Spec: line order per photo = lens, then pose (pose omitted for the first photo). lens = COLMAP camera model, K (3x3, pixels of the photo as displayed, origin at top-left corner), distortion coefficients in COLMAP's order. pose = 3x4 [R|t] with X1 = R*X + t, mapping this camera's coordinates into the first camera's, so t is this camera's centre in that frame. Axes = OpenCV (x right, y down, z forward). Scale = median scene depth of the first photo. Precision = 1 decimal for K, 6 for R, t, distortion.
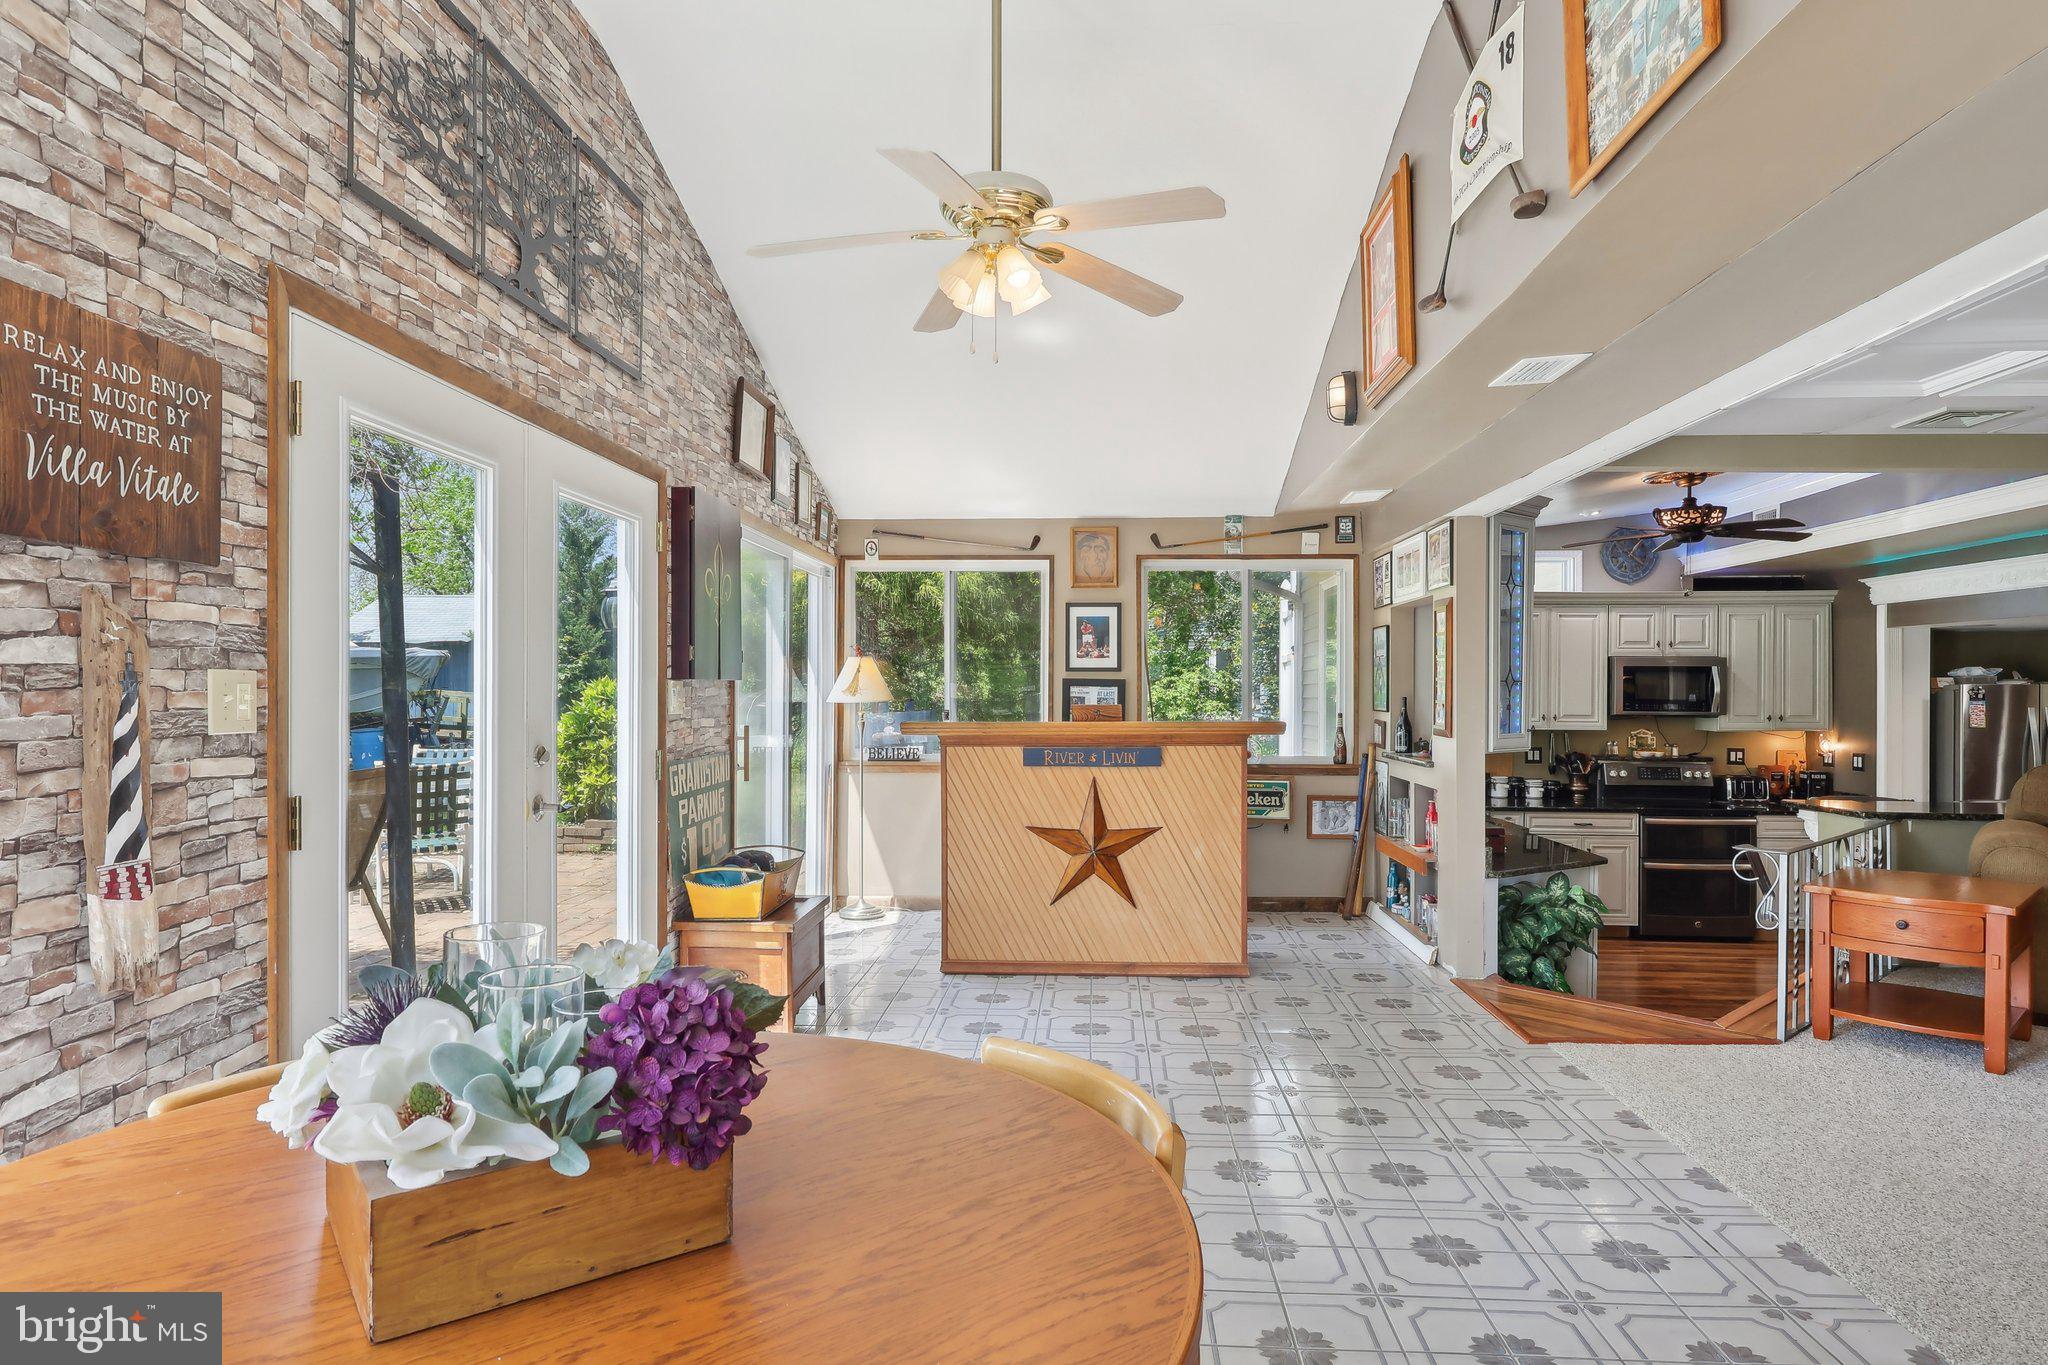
lens RADIAL K [[1137.2, 0, 1025.8], [0, 1137.2, 695.1], [0, 0, 1]] dist [0.006299, -0.000819]
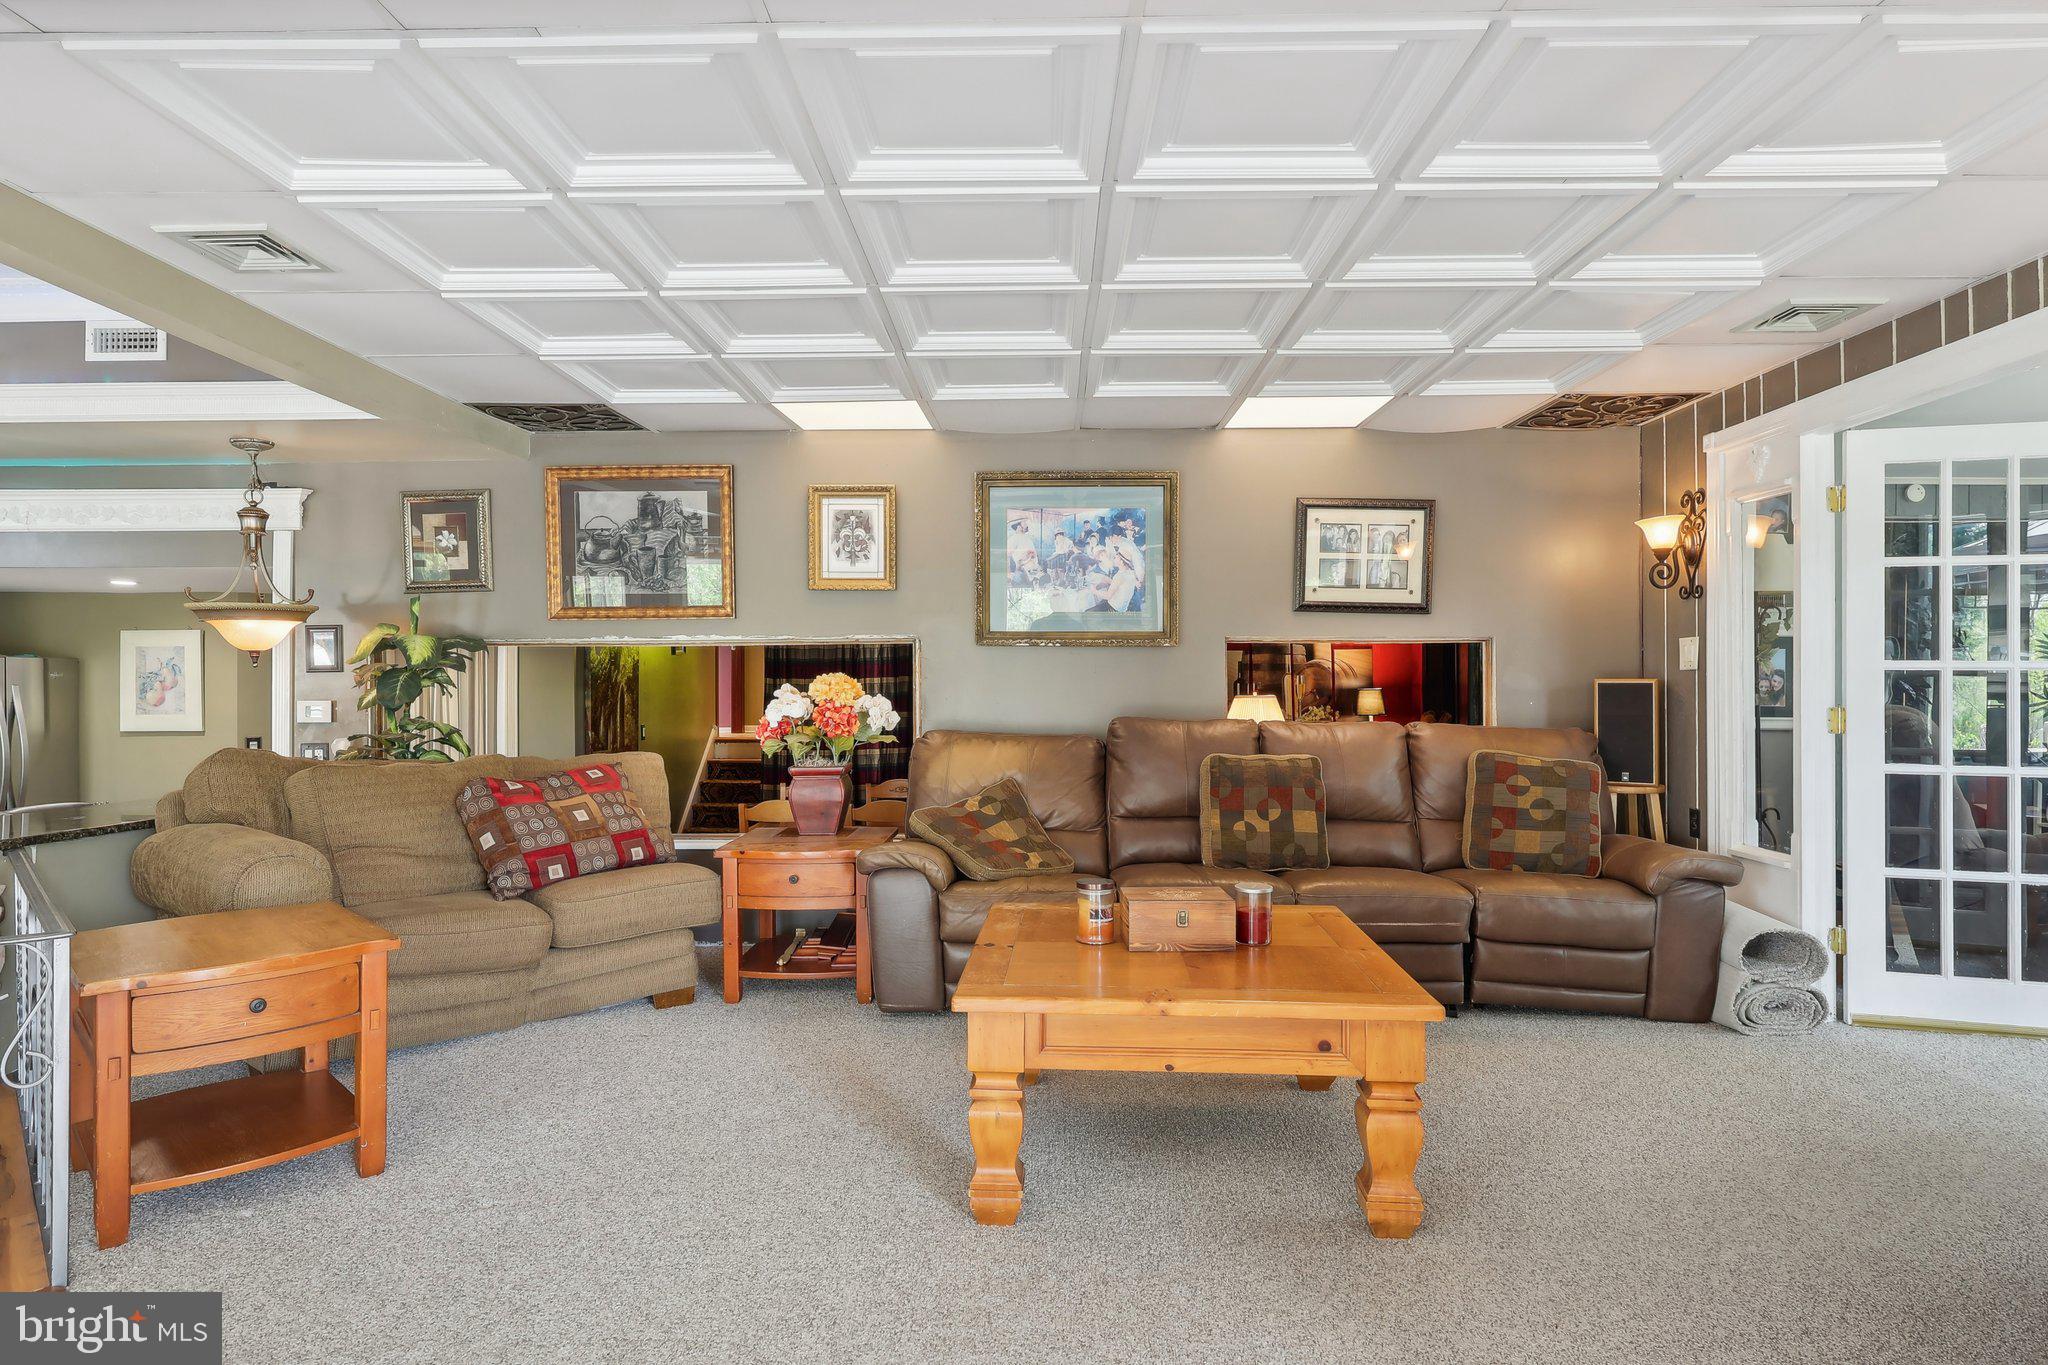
lens RADIAL K [[1137.2, 0, 1039.1], [0, 1137.2, 678.0], [0, 0, 1]] dist [0.006299, -0.000819]
pose [[-0.048086, -0.000124, 0.998843, 0.055303], [0.005882, 0.999983, 0.000407, 0.010287], [-0.998826, 0.005895, -0.048085, 0.300035]]
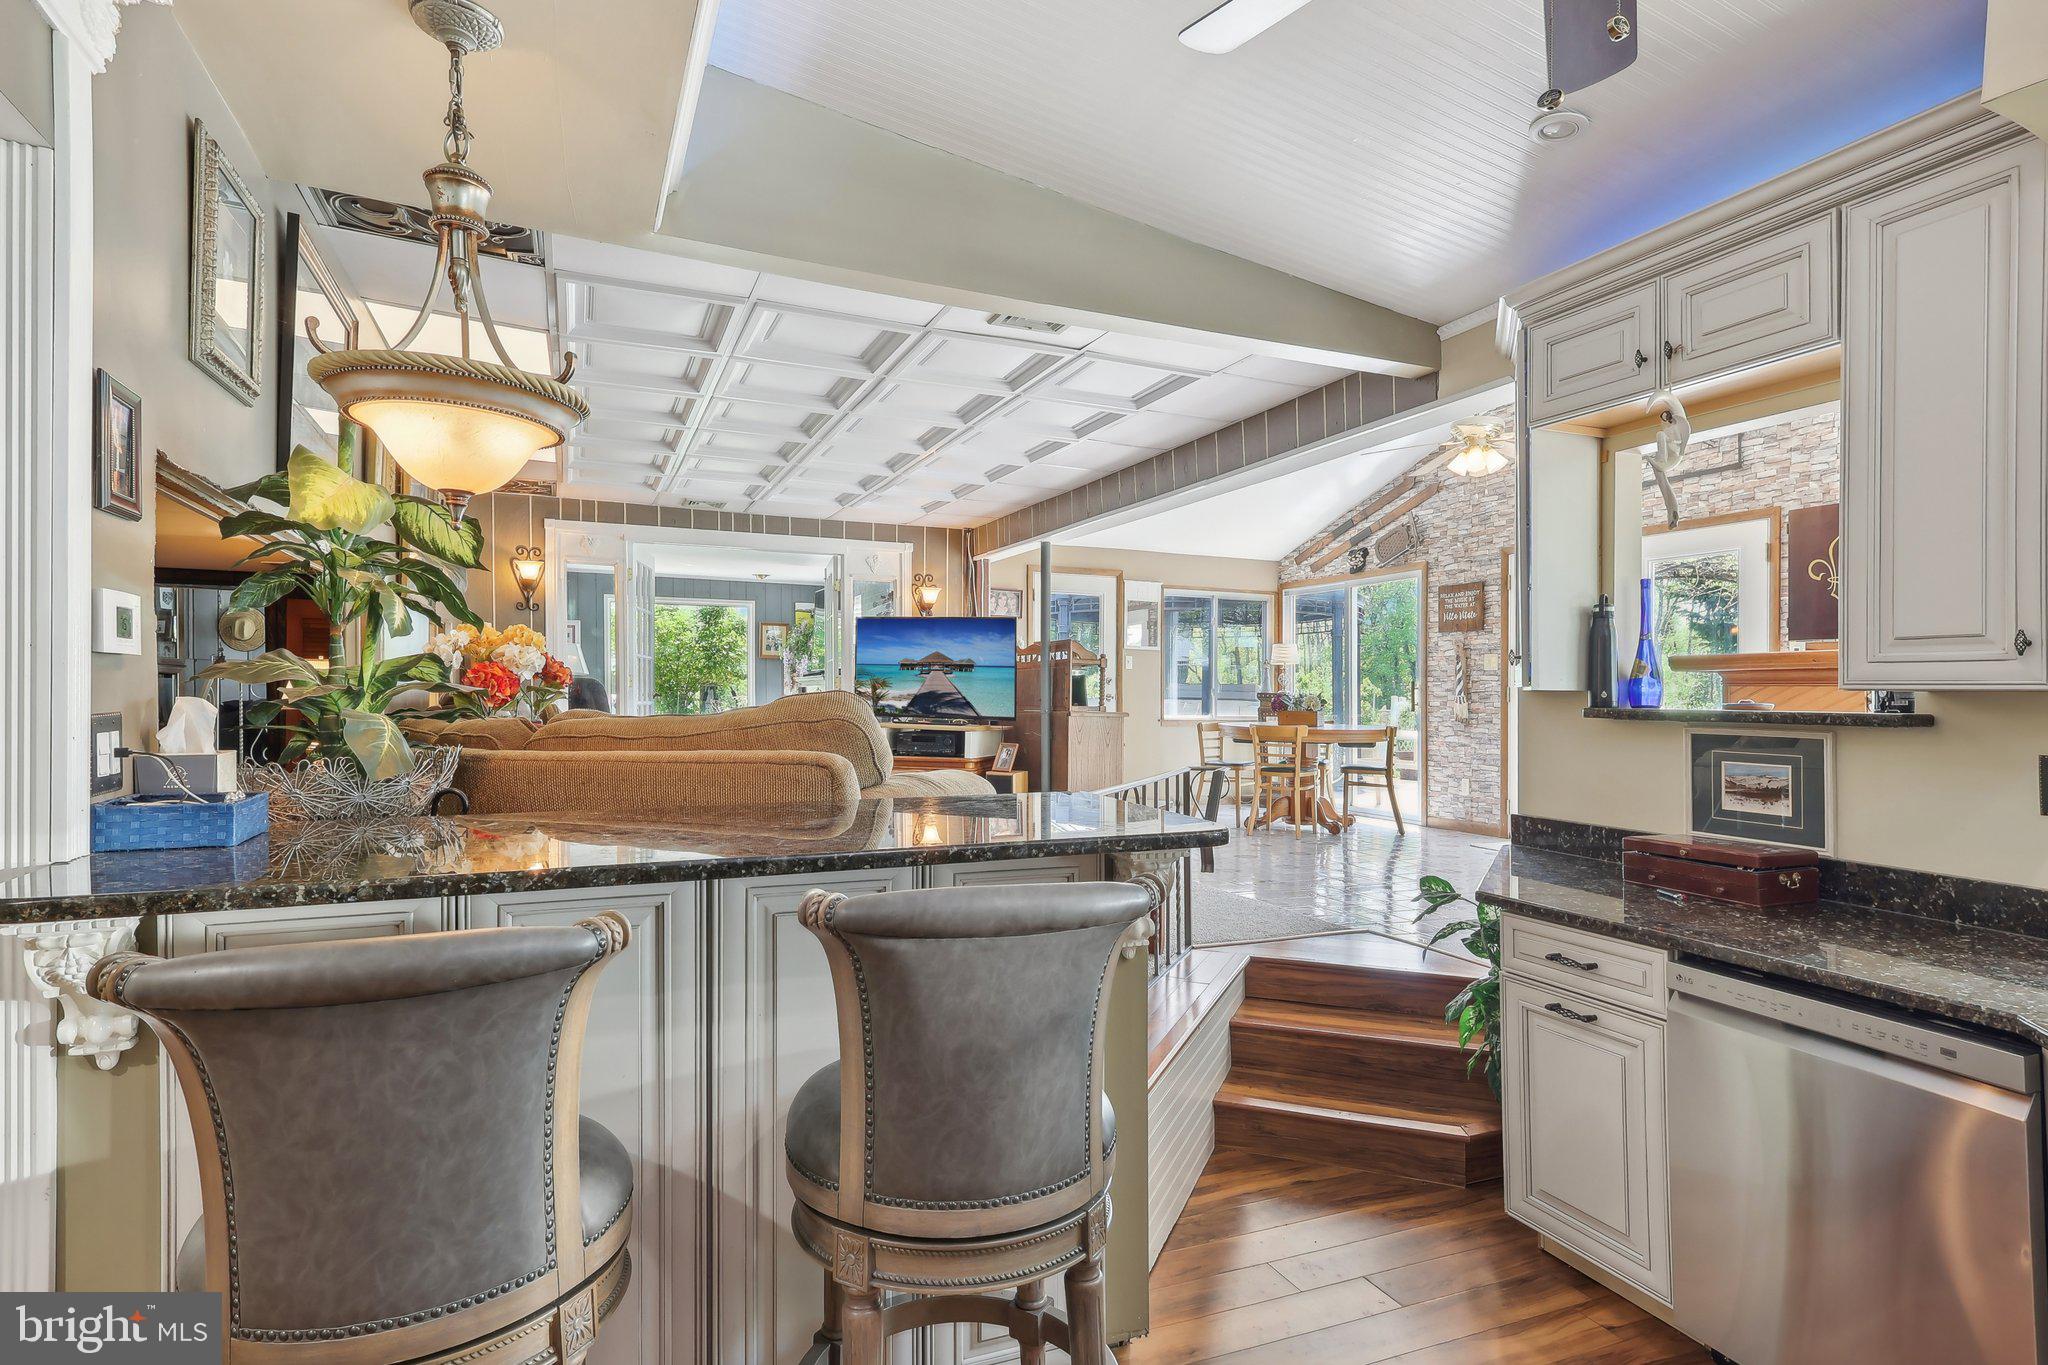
lens RADIAL K [[1056.5, 0, 1040.0], [0, 1056.5, 683.7], [0, 0, 1]] dist [0.010584, 0.000216]
pose [[-0.886023, -0.017581, -0.463309, 0.670432], [-0.014526, 0.999843, -0.010162, 0.039103], [0.463415, -0.002274, -0.886139, 0.977205]]
